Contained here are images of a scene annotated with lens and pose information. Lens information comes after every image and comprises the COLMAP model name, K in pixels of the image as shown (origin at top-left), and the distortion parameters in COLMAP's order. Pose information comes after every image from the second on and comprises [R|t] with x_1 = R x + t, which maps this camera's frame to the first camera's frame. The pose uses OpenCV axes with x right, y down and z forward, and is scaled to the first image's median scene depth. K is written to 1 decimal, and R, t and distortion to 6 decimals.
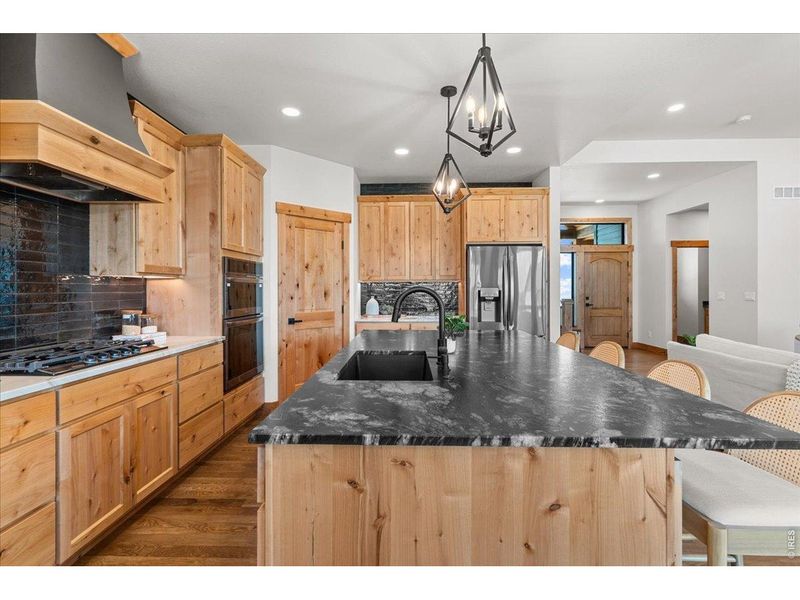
lens RADIAL K [[374.2, 0, 399.0], [0, 374.2, 290.3], [0, 0, 1]] dist [0.005799, 0.001834]
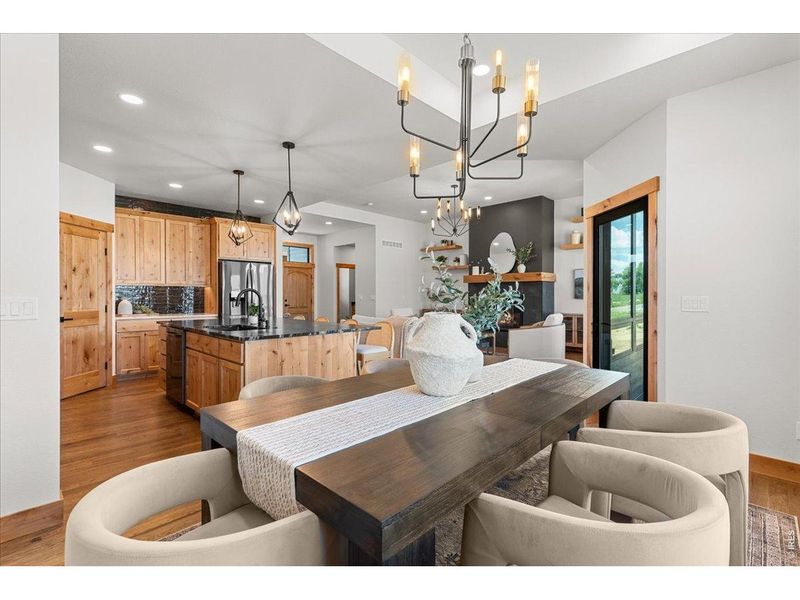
lens RADIAL K [[374.2, 0, 404.4], [0, 374.2, 296.6], [0, 0, 1]] dist [0.005799, 0.001834]
pose [[0.674914, 0.000715, 0.737896, -0.507735], [0.000206, 0.999999, -0.001158, 0.020955], [-0.737897, 0.000934, 0.674913, -0.566291]]
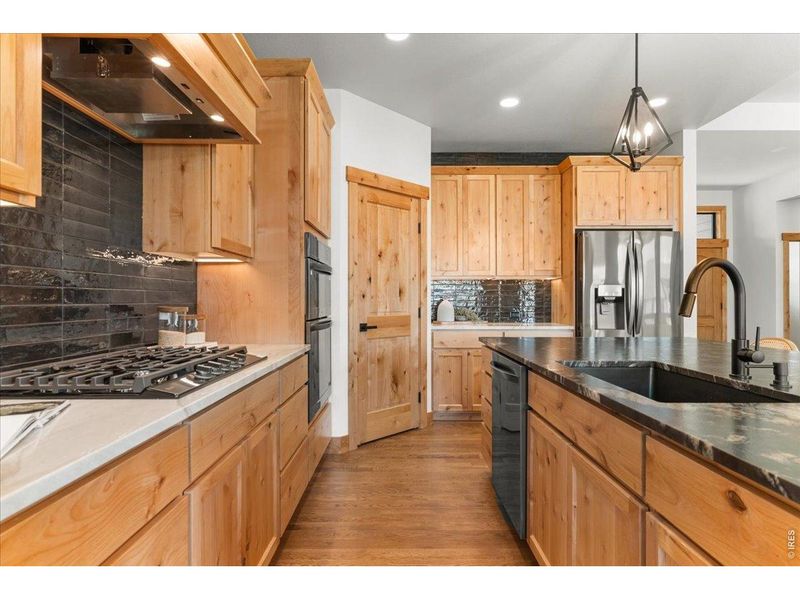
lens RADIAL K [[439.7, 0, 400.1], [0, 439.7, 298.6], [0, 0, 1]] dist [0.002706, 0.001286]
pose [[0.999489, 0.001056, 0.031941, -0.292348], [-0.000850, 0.999979, -0.006487, 0.037488], [-0.031947, 0.006457, 0.999469, 0.149145]]
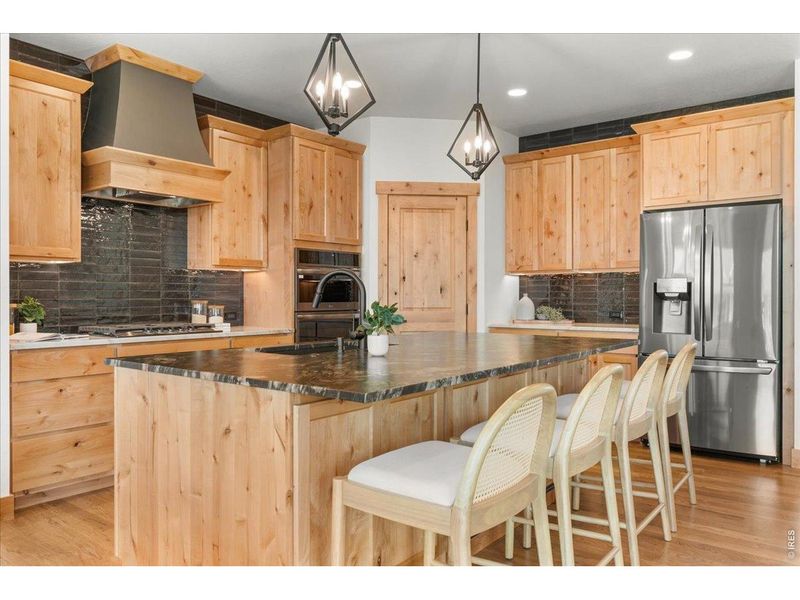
lens RADIAL K [[603.7, 0, 406.9], [0, 603.7, 299.8], [0, 0, 1]] dist [0.000258, 0.002436]
pose [[0.807336, 0.005515, -0.590066, 0.644365], [-0.003645, 0.999984, 0.004359, 0.035081], [0.590080, -0.001368, 0.807344, -0.093353]]
